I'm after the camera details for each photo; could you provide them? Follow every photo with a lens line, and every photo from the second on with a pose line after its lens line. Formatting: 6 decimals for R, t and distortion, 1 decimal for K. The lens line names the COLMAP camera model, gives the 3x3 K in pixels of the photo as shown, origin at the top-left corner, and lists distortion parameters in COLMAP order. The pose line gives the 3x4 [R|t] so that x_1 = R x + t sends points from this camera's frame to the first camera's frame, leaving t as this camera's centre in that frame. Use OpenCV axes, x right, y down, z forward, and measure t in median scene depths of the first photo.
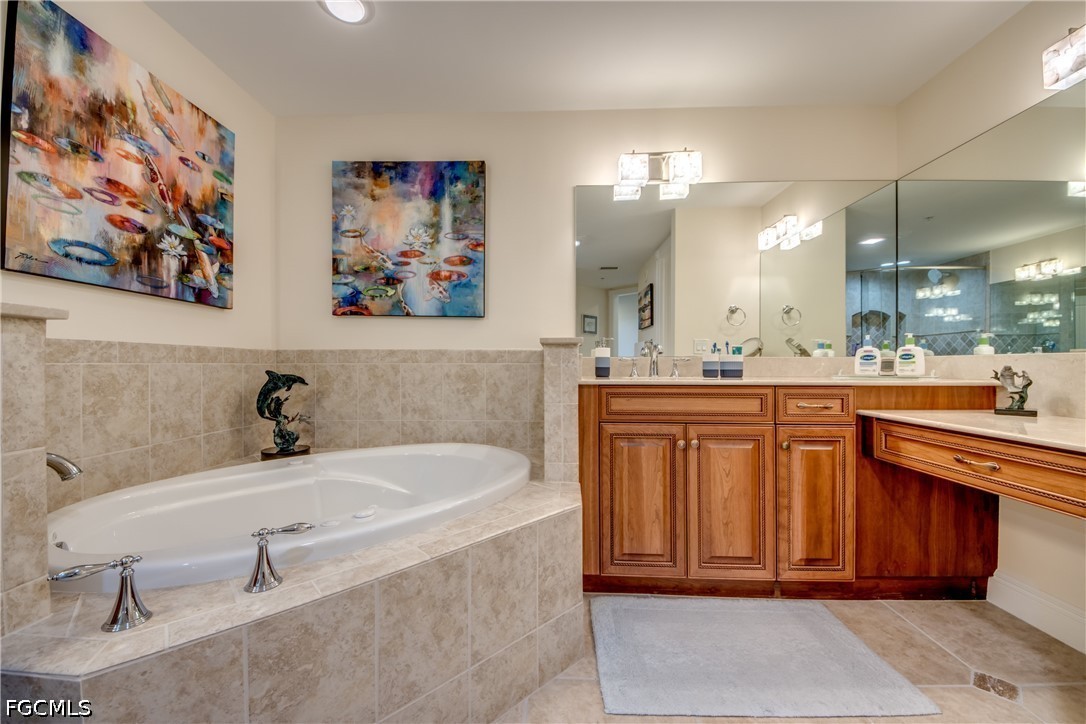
lens RADIAL K [[408.7, 0, 543.0], [0, 408.7, 364.6], [0, 0, 1]] dist [0.048558, -0.024515]
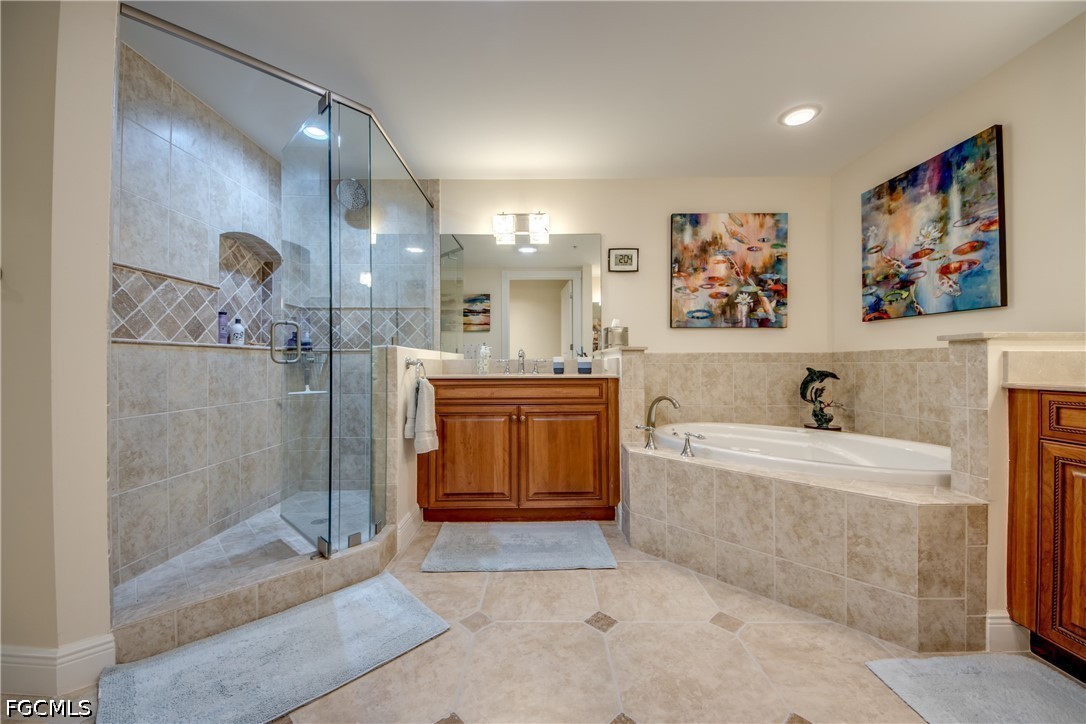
lens RADIAL K [[411.4, 0, 552.4], [0, 411.4, 363.2], [0, 0, 1]] dist [-0.000657, -0.000163]
pose [[0.072990, -0.001227, -0.997332, 0.633041], [0.001389, 0.999998, -0.001129, -0.000693], [0.997332, -0.001303, 0.072992, 0.024411]]
